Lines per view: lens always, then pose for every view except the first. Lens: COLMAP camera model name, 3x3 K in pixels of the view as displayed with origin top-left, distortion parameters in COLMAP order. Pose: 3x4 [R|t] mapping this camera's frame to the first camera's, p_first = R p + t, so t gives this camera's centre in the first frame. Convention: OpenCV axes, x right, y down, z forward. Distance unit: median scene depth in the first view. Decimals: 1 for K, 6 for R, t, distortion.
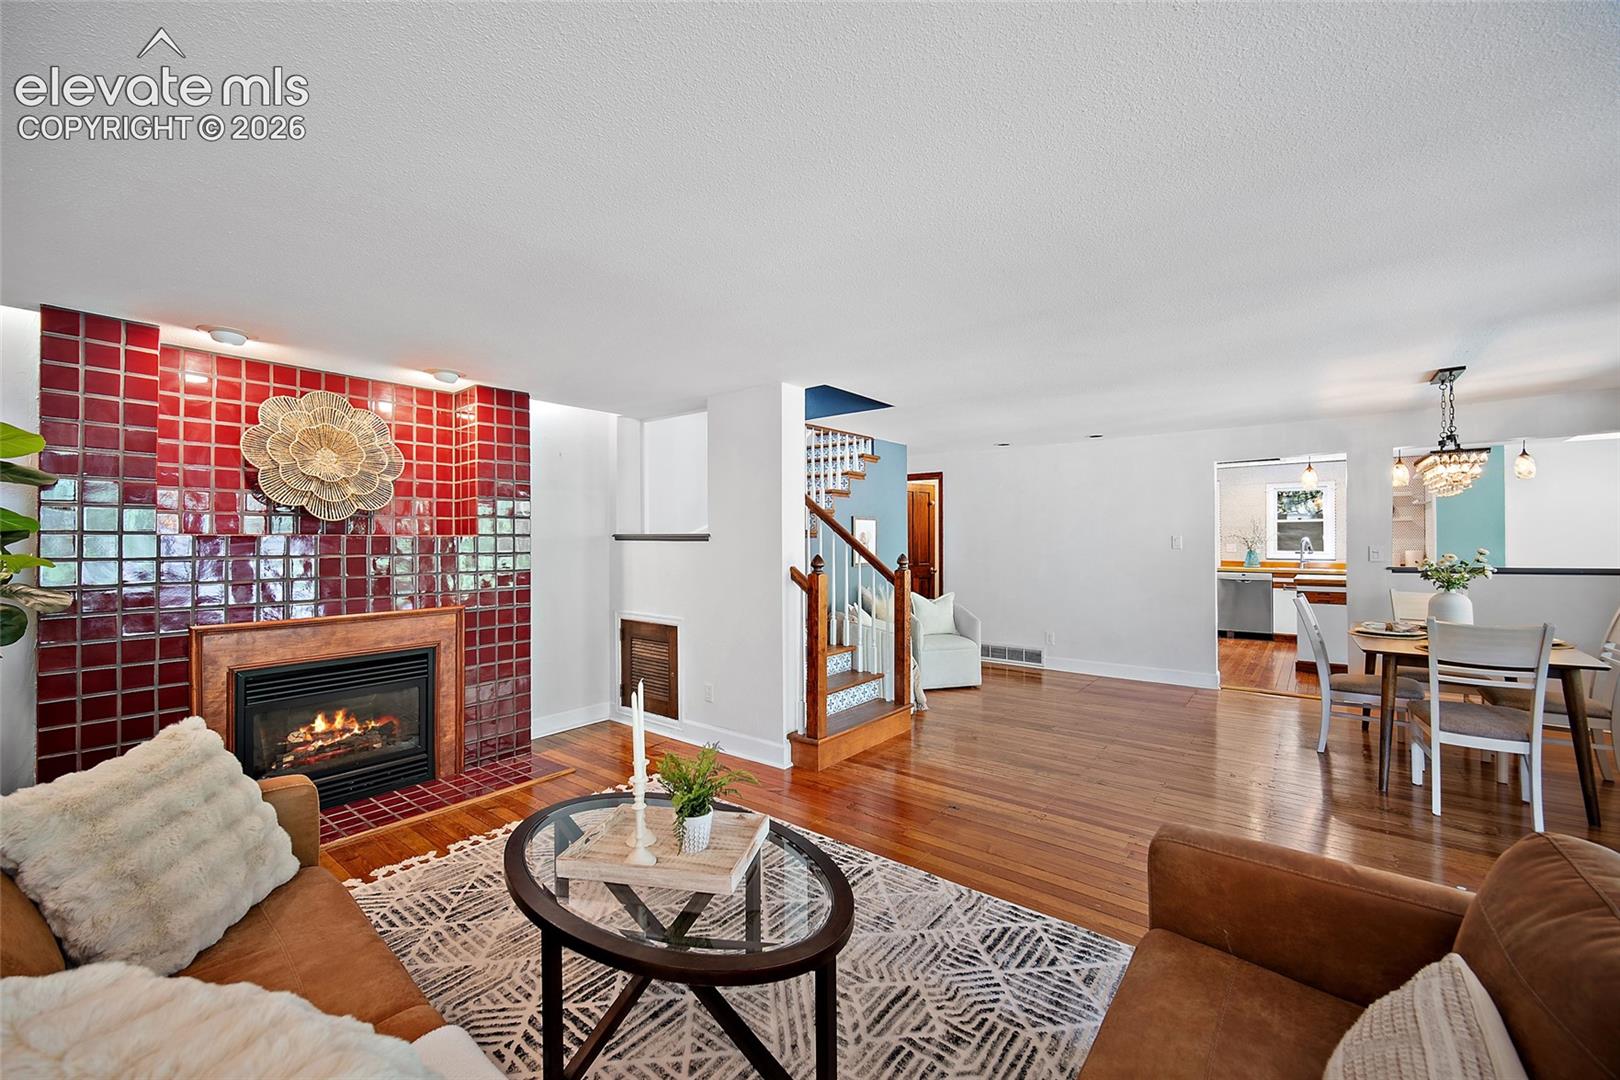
lens RADIAL K [[645.5, 0, 810.0], [0, 645.5, 540.0], [0, 0, 1]] dist [-0.002417, -0.000095]
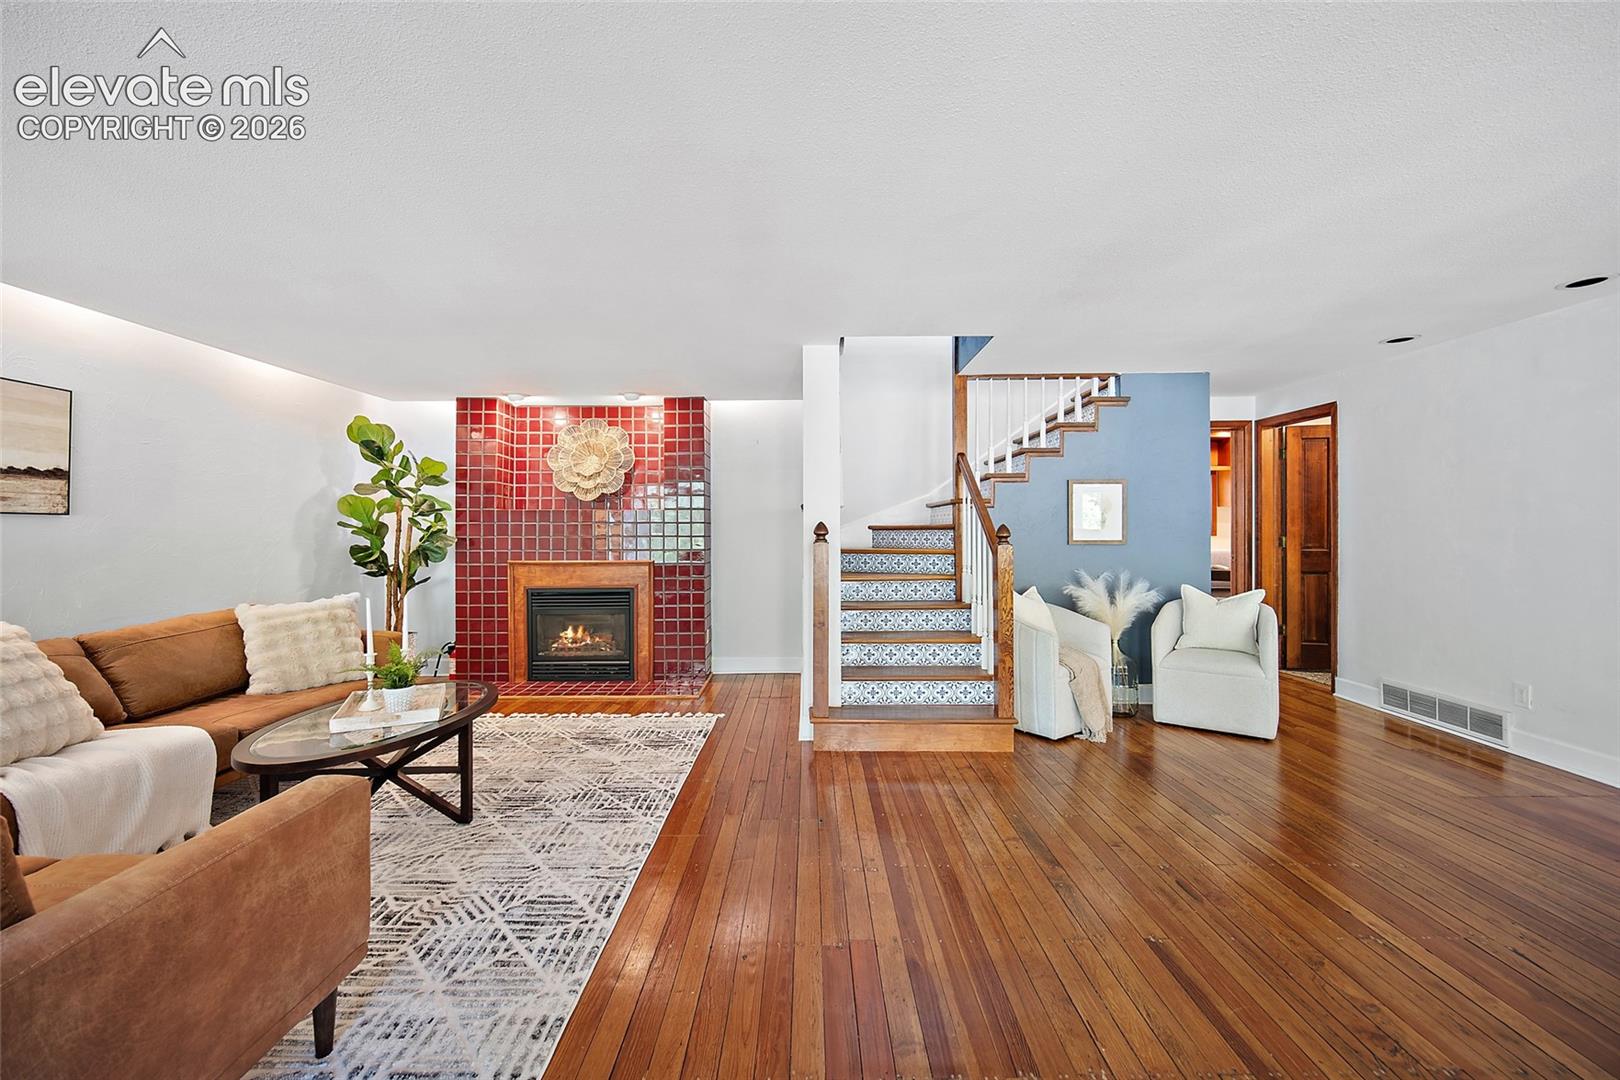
lens RADIAL K [[647.0, 0, 807.5], [0, 647.0, 530.0], [0, 0, 1]] dist [-0.002561, -0.000012]
pose [[0.619531, 0.005486, -0.784953, 0.794302], [0.000430, 0.999973, 0.007328, 0.028595], [0.784972, -0.004878, 0.619512, 0.427727]]
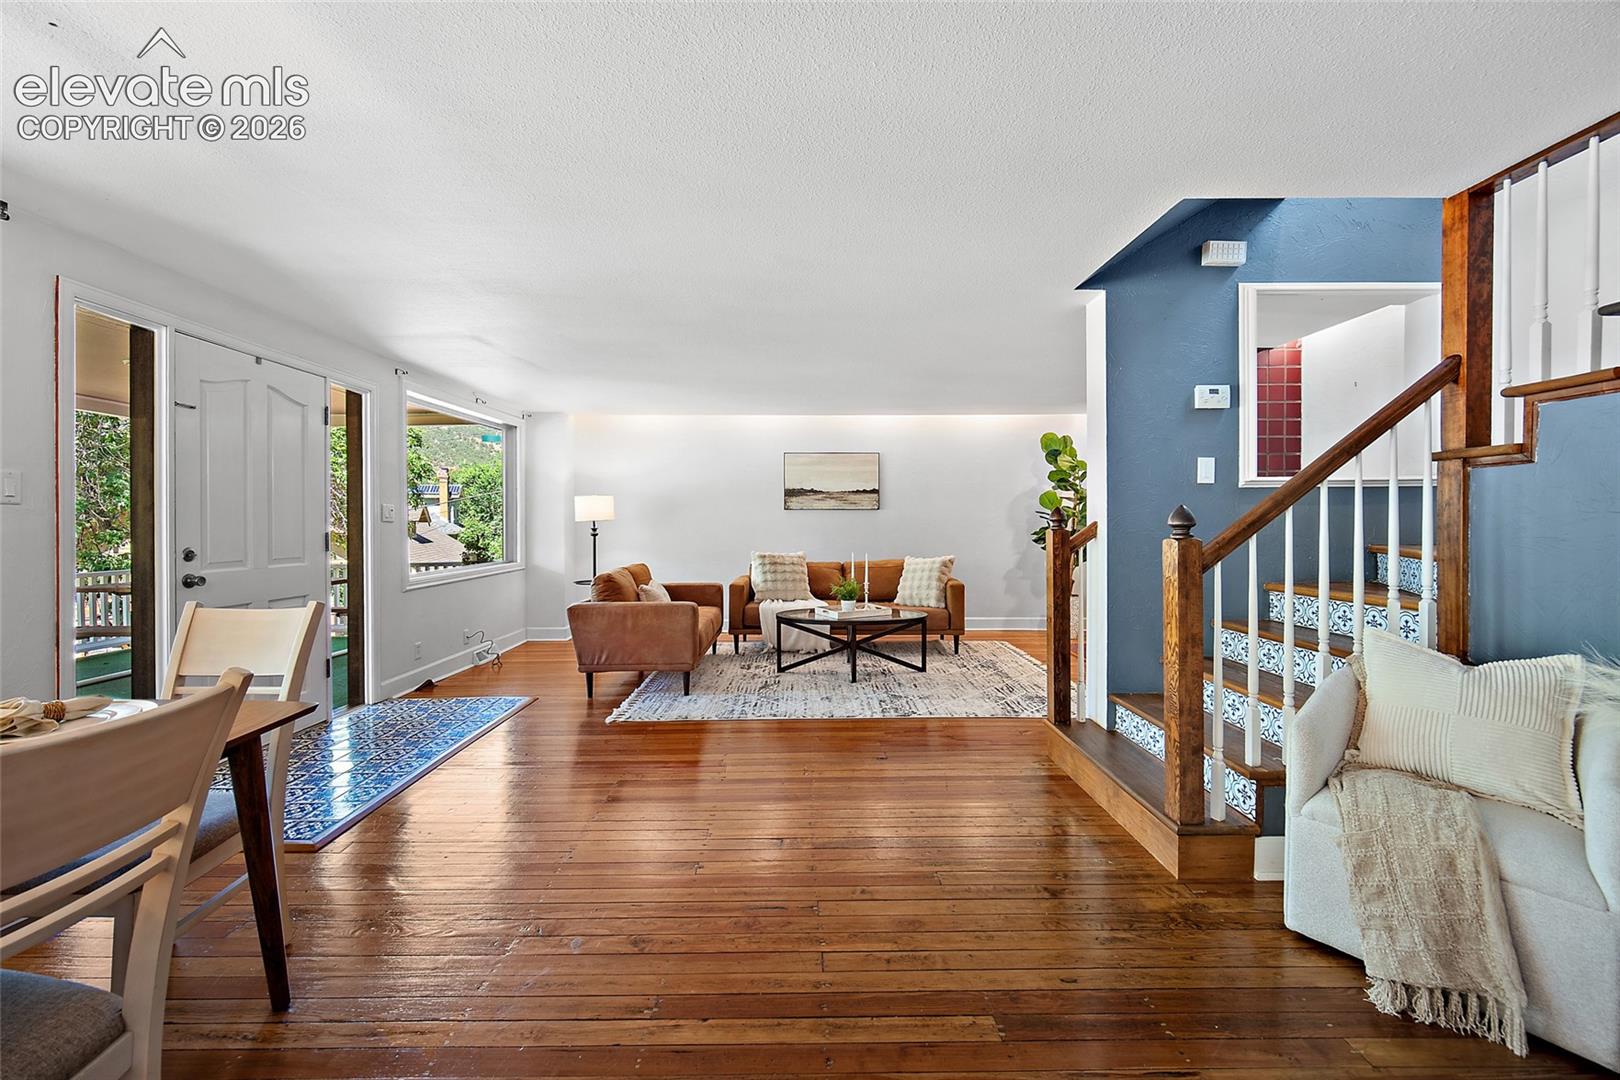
lens RADIAL K [[647.0, 0, 807.5], [0, 647.0, 530.0], [0, 0, 1]] dist [-0.002561, -0.000012]
pose [[-0.778670, 0.020748, -0.627090, 0.856516], [0.010592, 0.999745, 0.019925, 0.033977], [0.627344, 0.008873, -0.778692, 1.562019]]
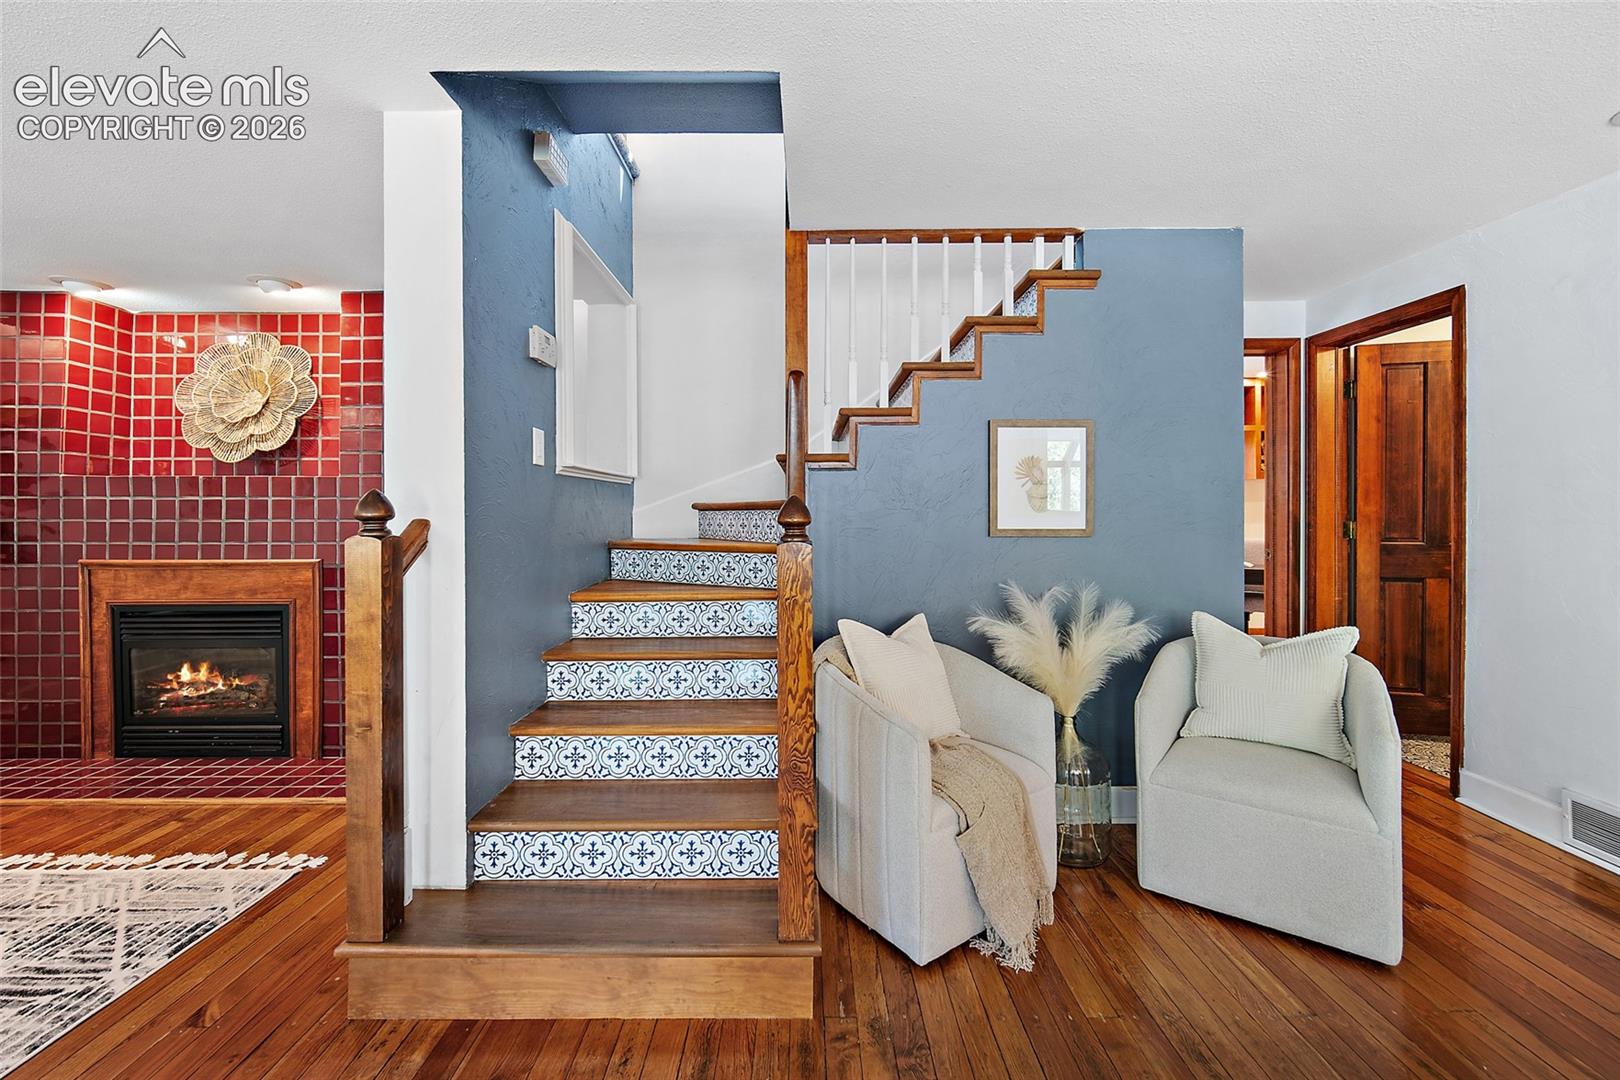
lens RADIAL K [[649.8, 0, 806.8], [0, 649.8, 513.7], [0, 0, 1]] dist [-0.003094, -0.000299]
pose [[0.621402, 0.009261, -0.783437, 0.541889], [-0.001011, 0.999939, 0.011019, 0.034343], [0.783491, -0.006055, 0.621374, 1.030937]]
